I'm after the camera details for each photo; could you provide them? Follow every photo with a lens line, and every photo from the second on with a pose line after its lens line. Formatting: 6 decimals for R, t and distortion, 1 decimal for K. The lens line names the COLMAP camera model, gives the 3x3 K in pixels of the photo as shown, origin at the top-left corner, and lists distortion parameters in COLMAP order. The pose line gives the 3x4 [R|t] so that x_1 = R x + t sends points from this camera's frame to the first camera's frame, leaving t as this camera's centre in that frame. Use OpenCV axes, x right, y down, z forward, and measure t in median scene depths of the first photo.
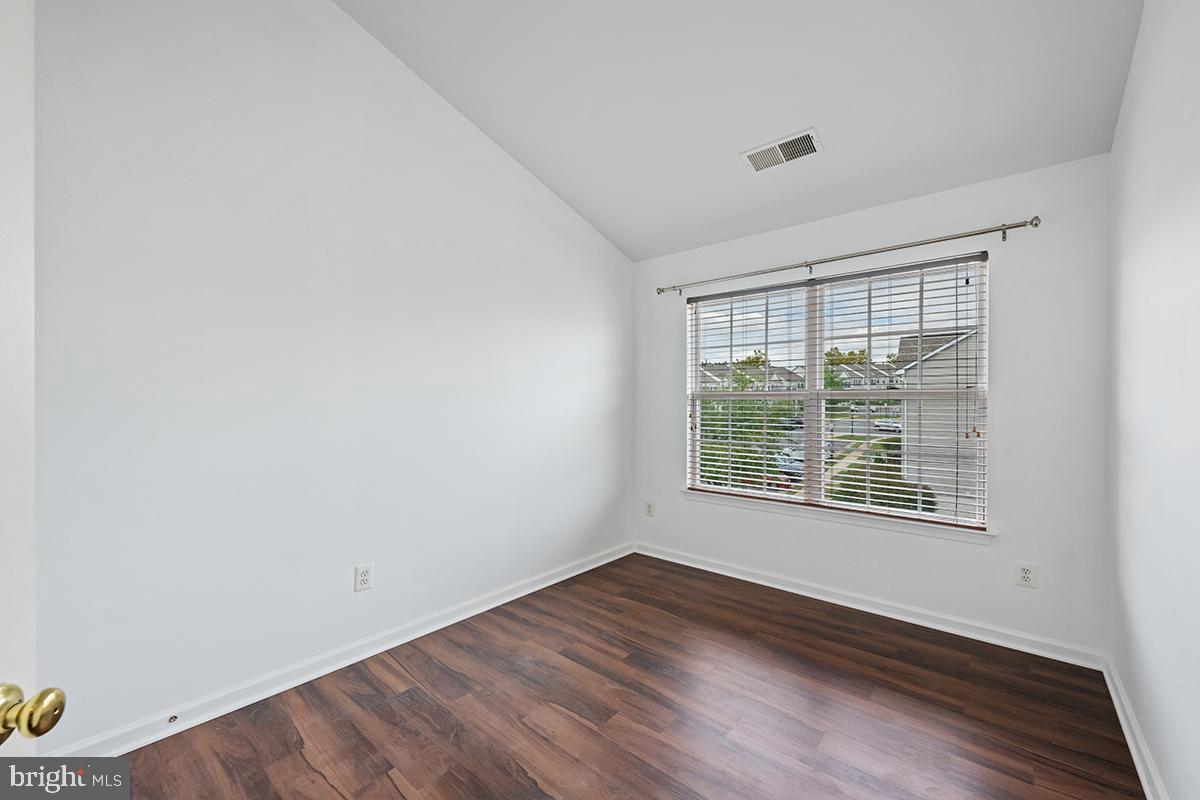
lens RADIAL K [[475.4, 0, 600.0], [0, 475.4, 400.0], [0, 0, 1]] dist [-0.002085, 0.000165]
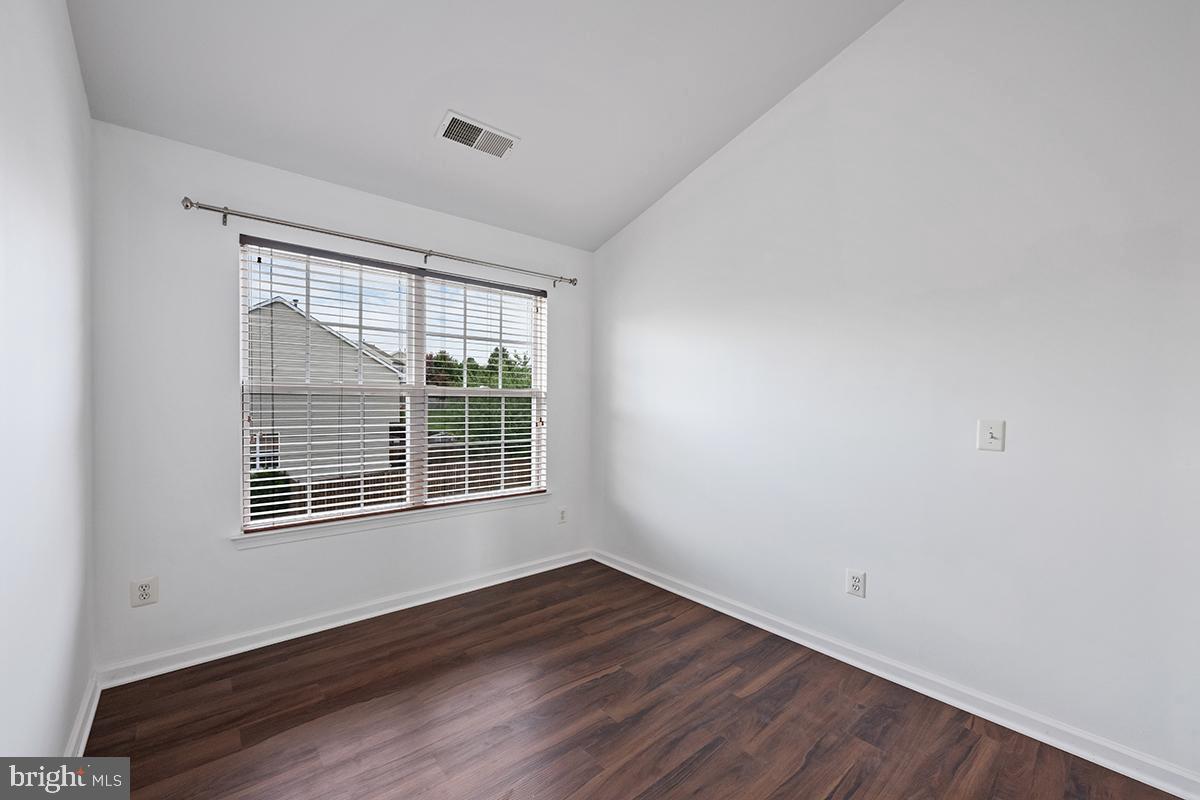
lens RADIAL K [[475.4, 0, 600.0], [0, 475.4, 400.0], [0, 0, 1]] dist [-0.002085, 0.000165]
pose [[0.161261, -0.007394, 0.986884, -0.473747], [-0.020584, 0.999729, 0.010854, -0.012069], [-0.986697, -0.022065, 0.161065, 0.542519]]
